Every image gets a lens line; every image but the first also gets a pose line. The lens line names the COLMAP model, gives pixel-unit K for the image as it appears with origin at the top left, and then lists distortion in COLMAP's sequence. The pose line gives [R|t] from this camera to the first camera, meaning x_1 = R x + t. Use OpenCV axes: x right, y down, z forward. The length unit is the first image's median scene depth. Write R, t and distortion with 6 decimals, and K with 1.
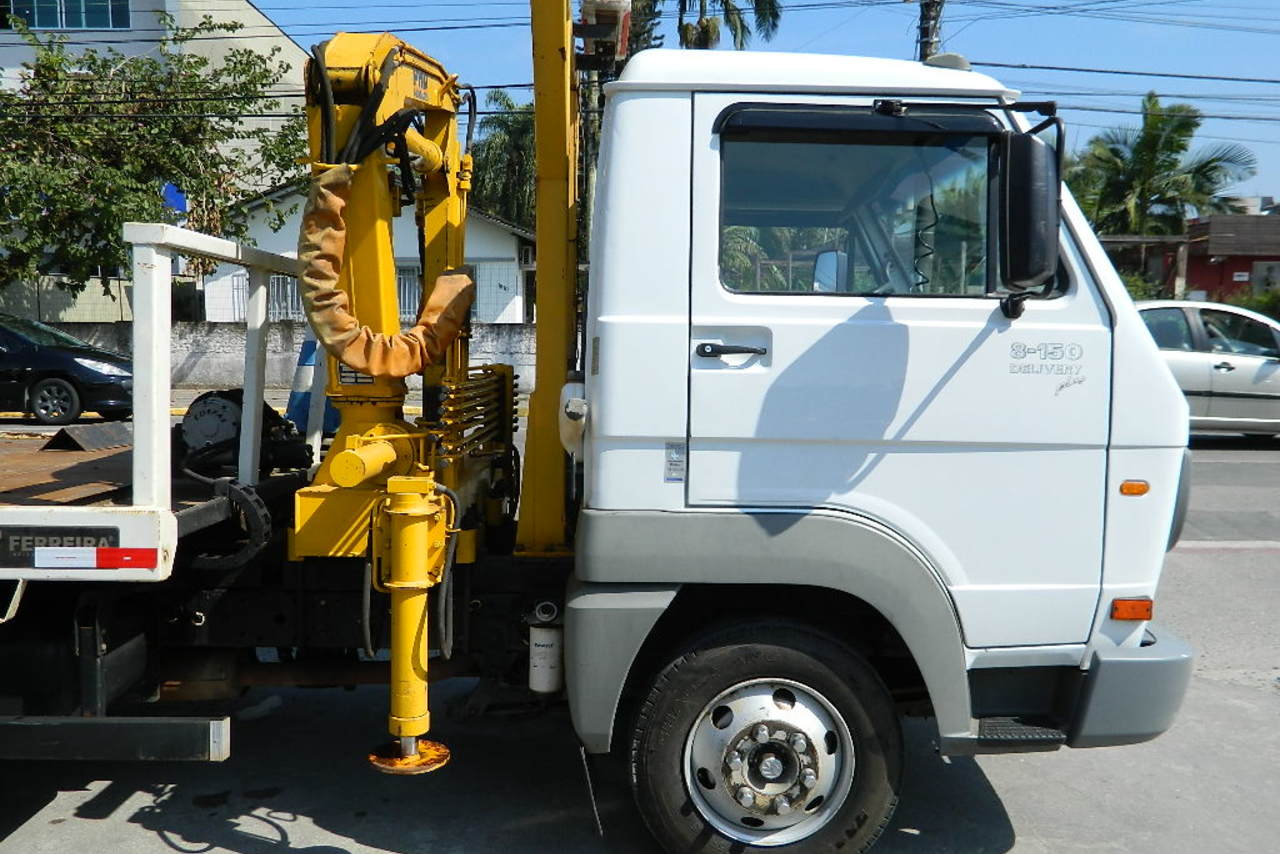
lens RADIAL K [[1062.9, 0, 643.3], [0, 1062.9, 394.5], [0, 0, 1]] dist [0.014920, 0.003124]
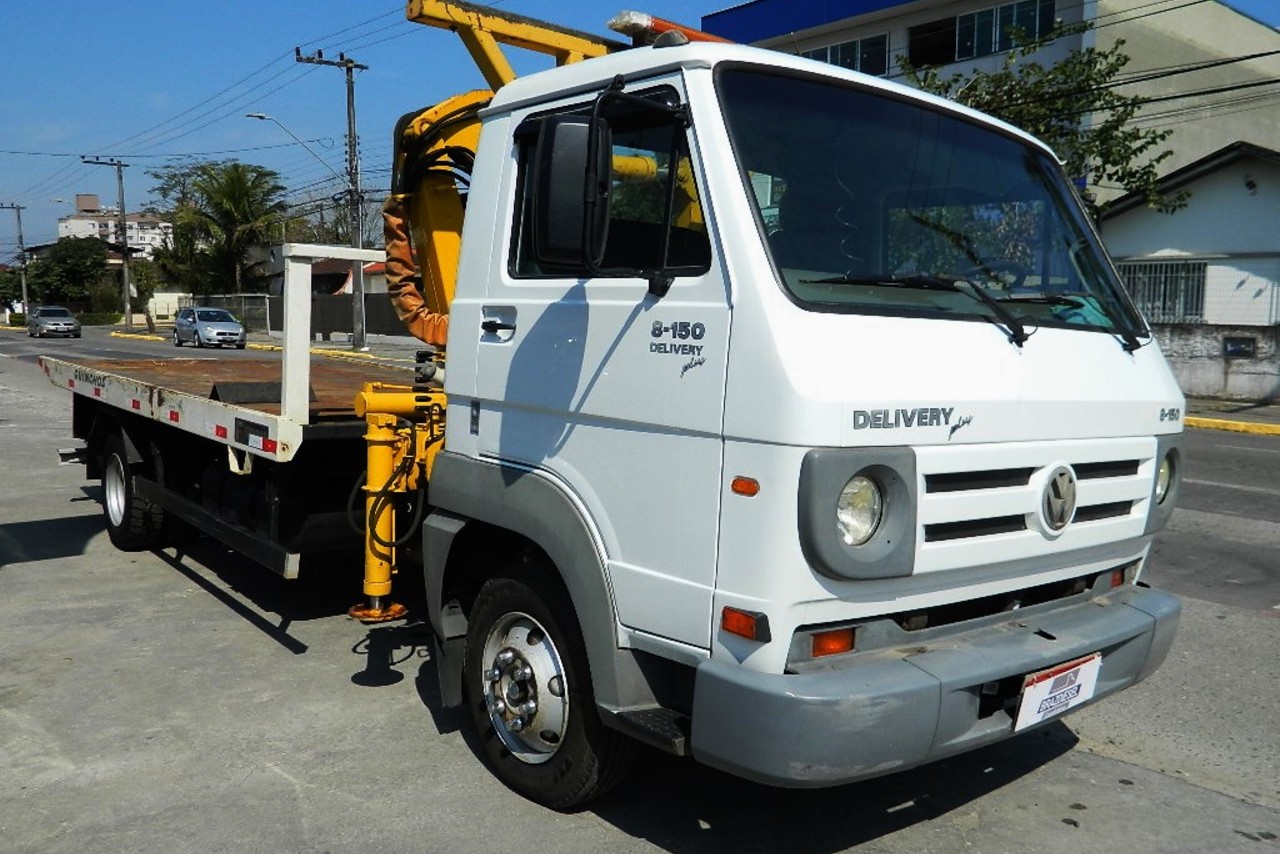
lens RADIAL K [[1092.2, 0, 661.4], [0, 1092.2, 382.7], [0, 0, 1]] dist [-0.077122, -0.003867]
pose [[0.630872, 0.052417, -0.774114, 1.056097], [-0.060542, 0.997999, 0.018237, -0.011148], [0.773521, 0.035361, 0.632784, 0.352039]]
